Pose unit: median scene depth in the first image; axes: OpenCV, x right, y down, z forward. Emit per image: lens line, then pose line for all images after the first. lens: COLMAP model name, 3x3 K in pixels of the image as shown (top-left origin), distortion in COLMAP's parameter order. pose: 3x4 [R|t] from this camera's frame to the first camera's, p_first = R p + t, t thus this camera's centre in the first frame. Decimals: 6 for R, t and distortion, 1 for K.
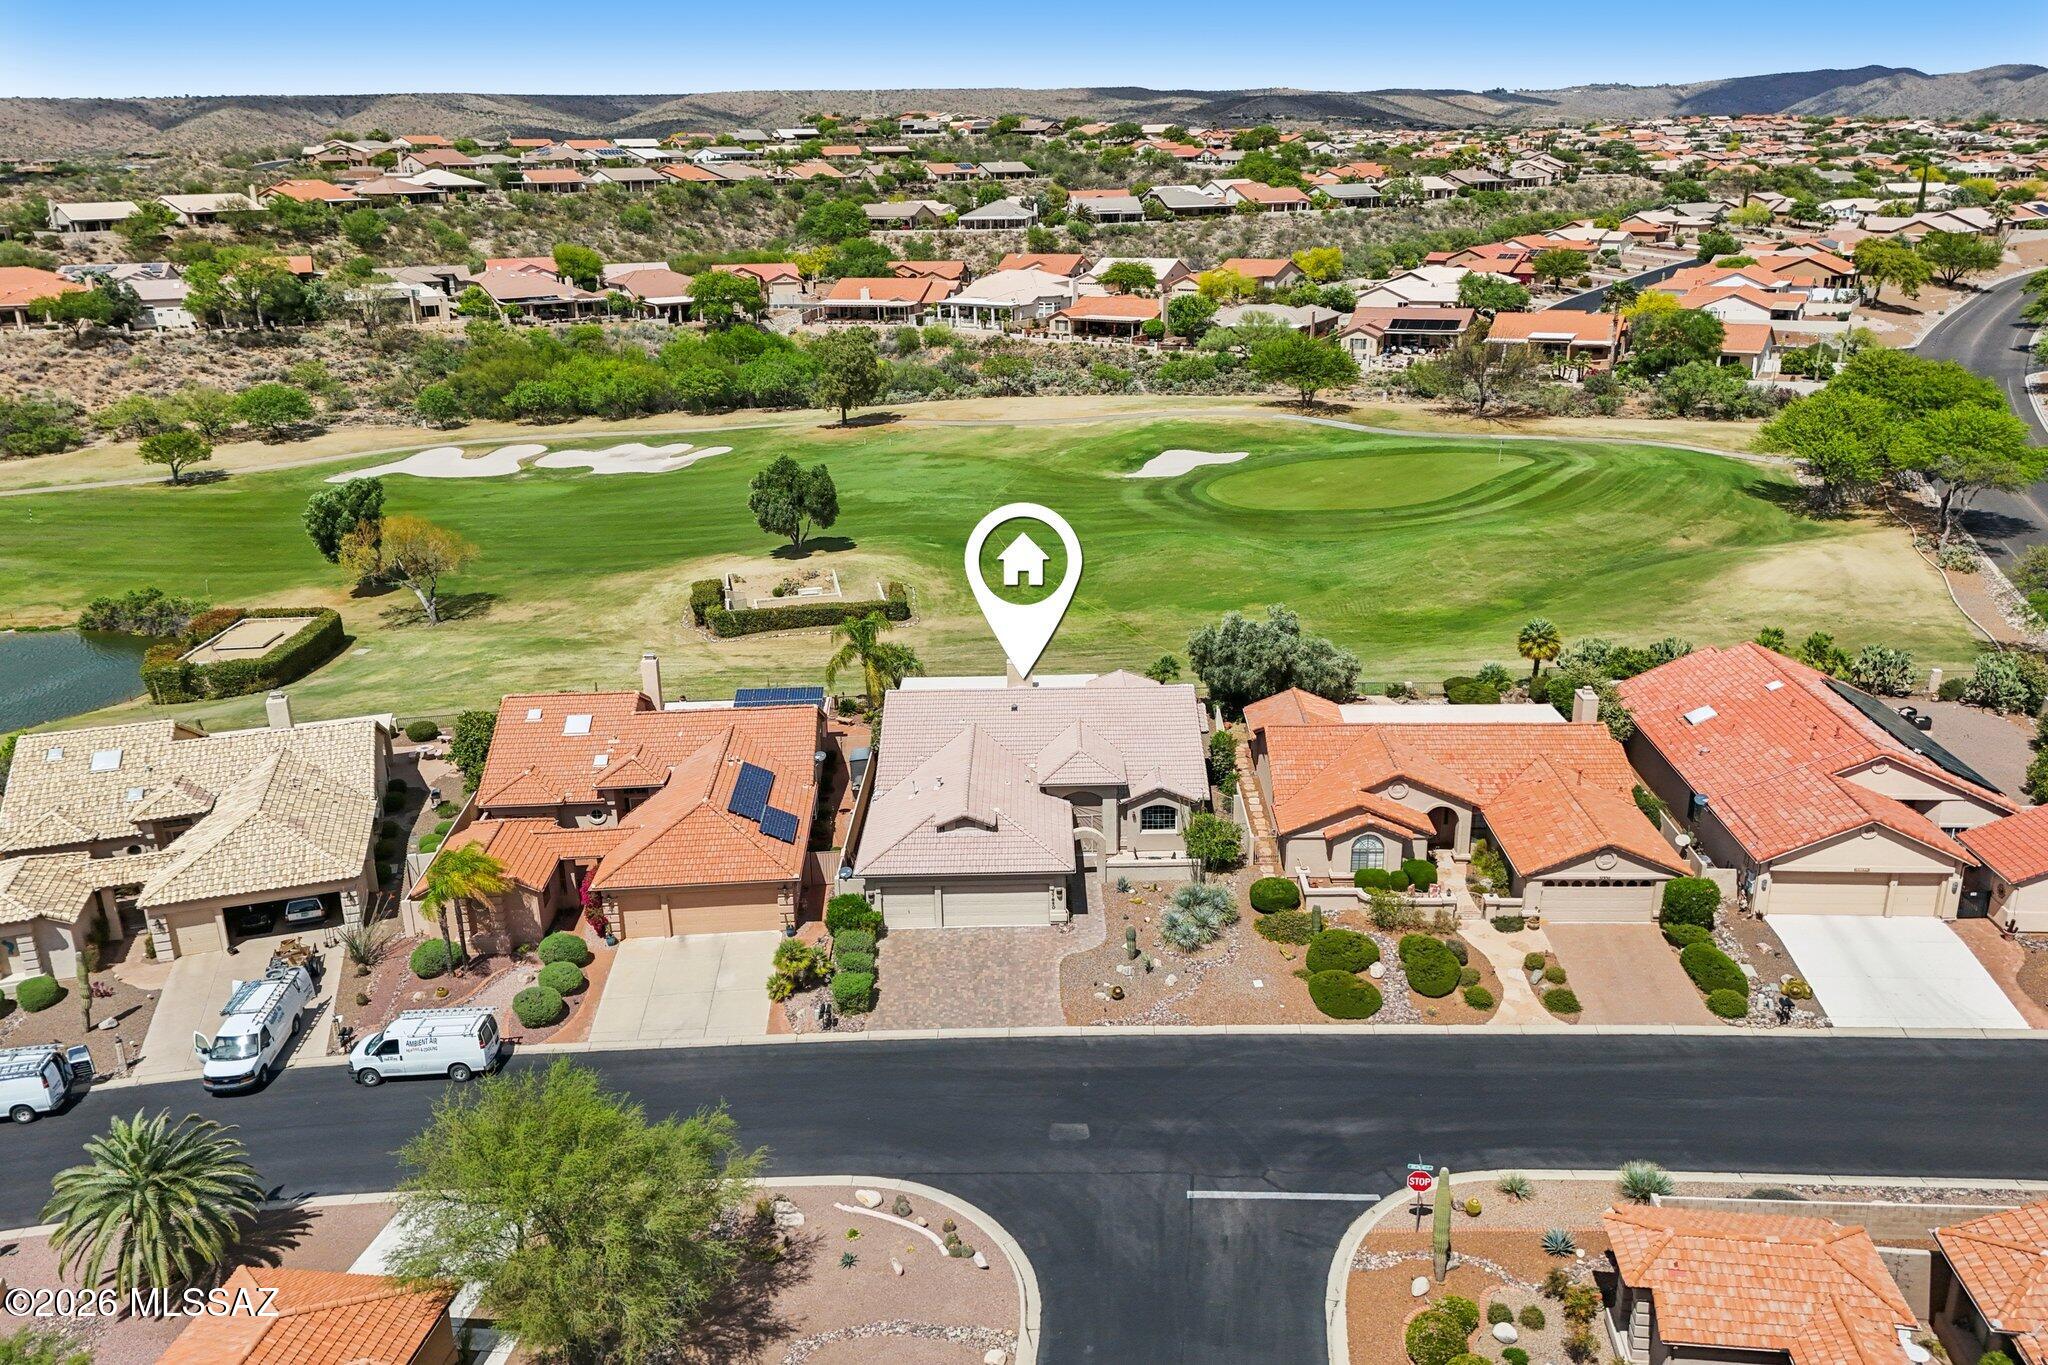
lens RADIAL K [[1543.5, 0, 1024.0], [0, 1543.5, 682.5], [0, 0, 1]] dist [0.105079, -0.121843]
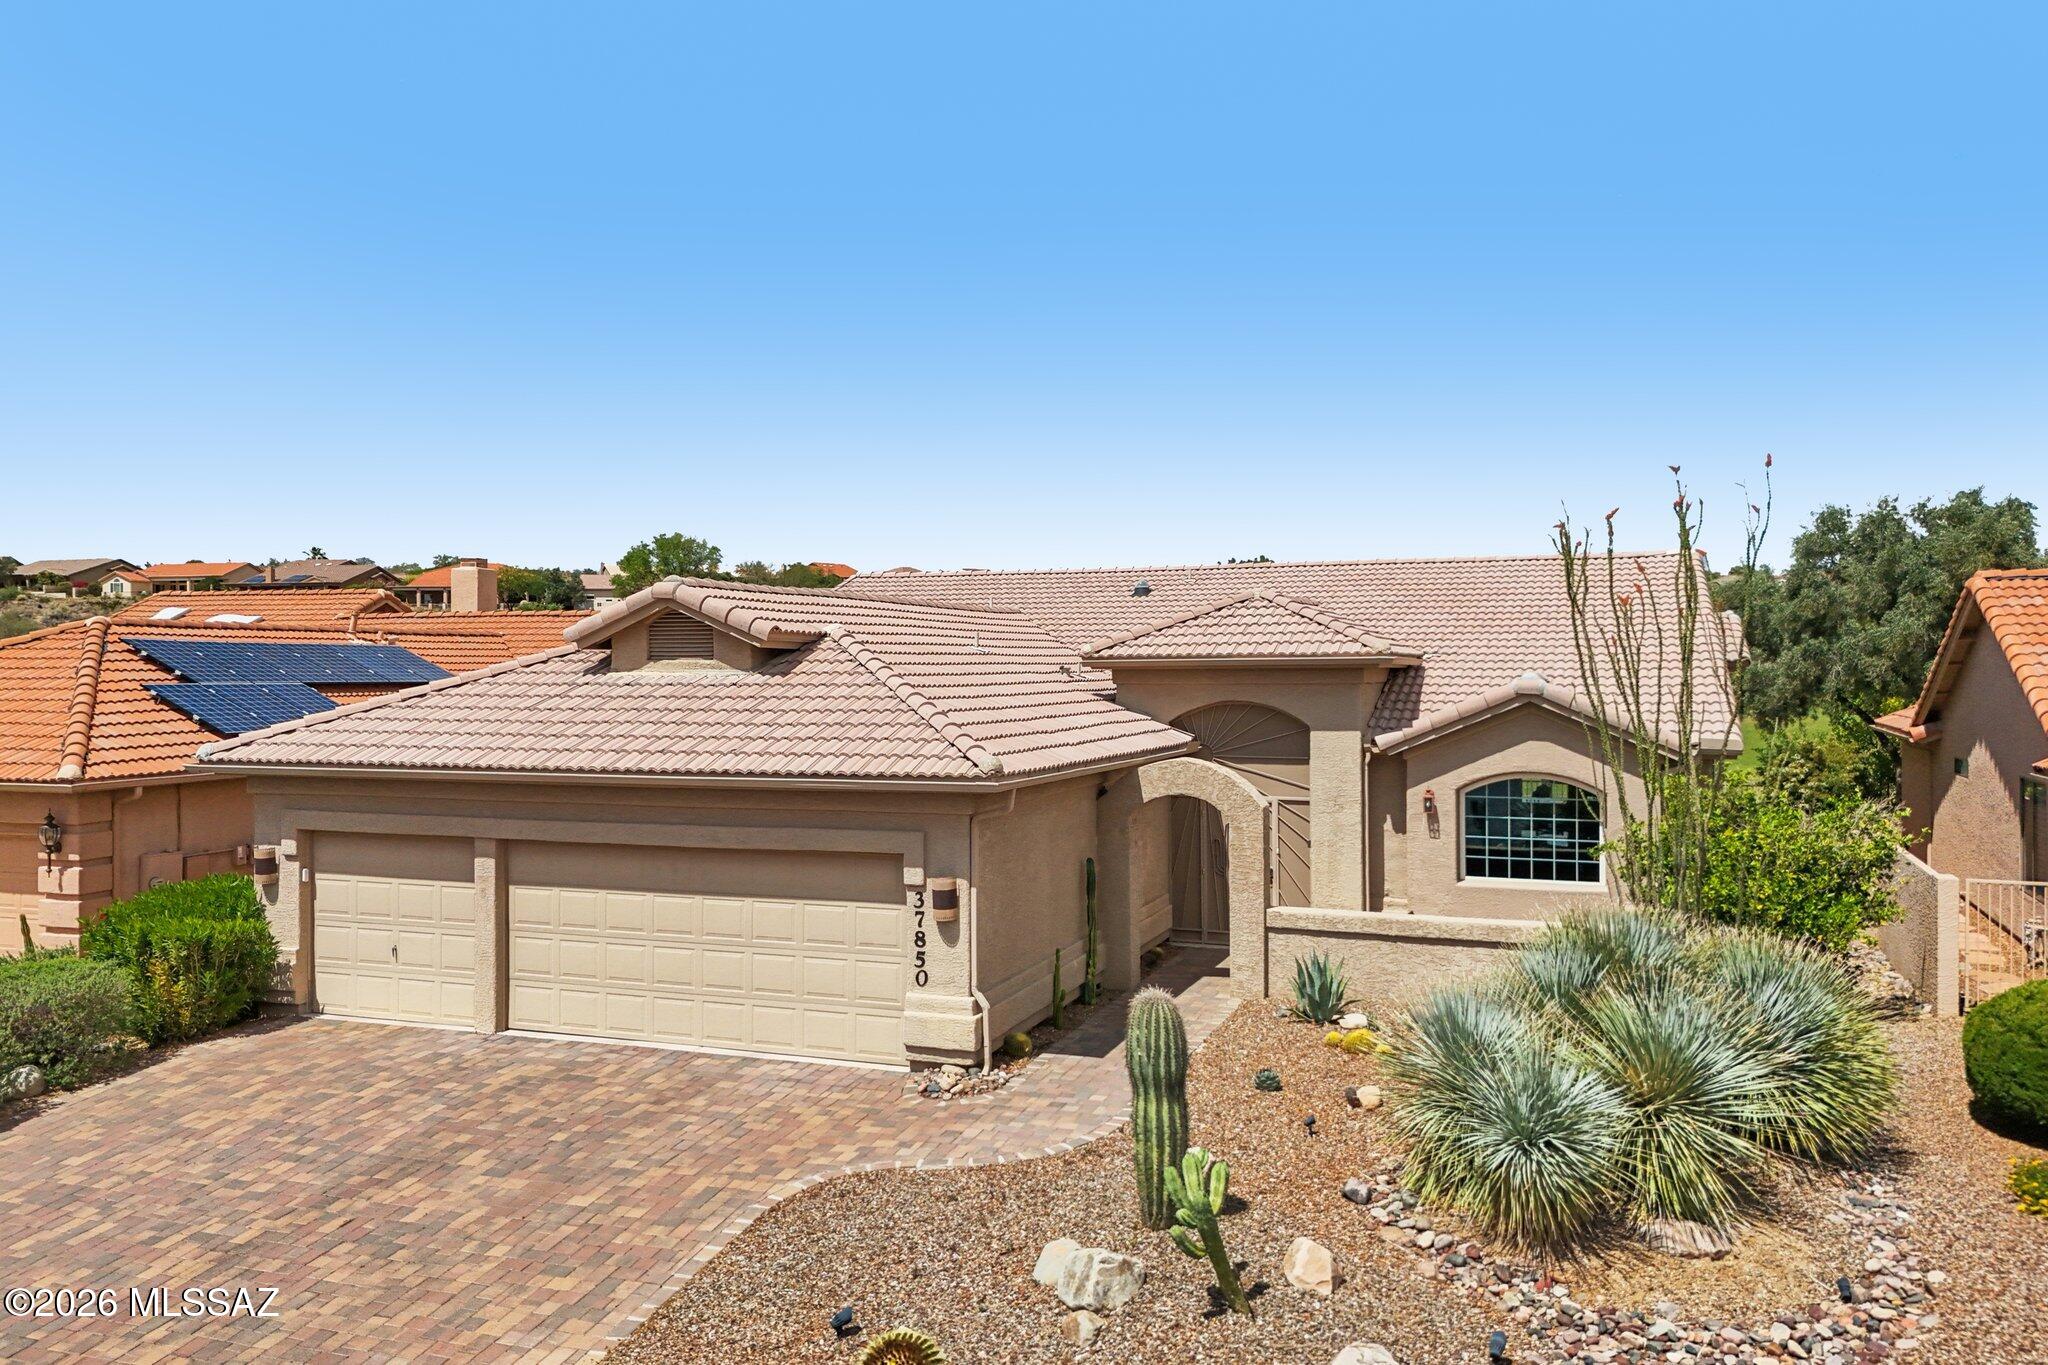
lens RADIAL K [[1504.4, 0, 1024.0], [0, 1504.4, 682.5], [0, 0, 1]] dist [0.082519, -0.088896]
pose [[0.938168, 0.023096, -0.345410, 0.043311], [-0.129207, 0.949030, -0.287483, 0.068406], [0.321165, 0.314337, 0.893334, 0.332705]]
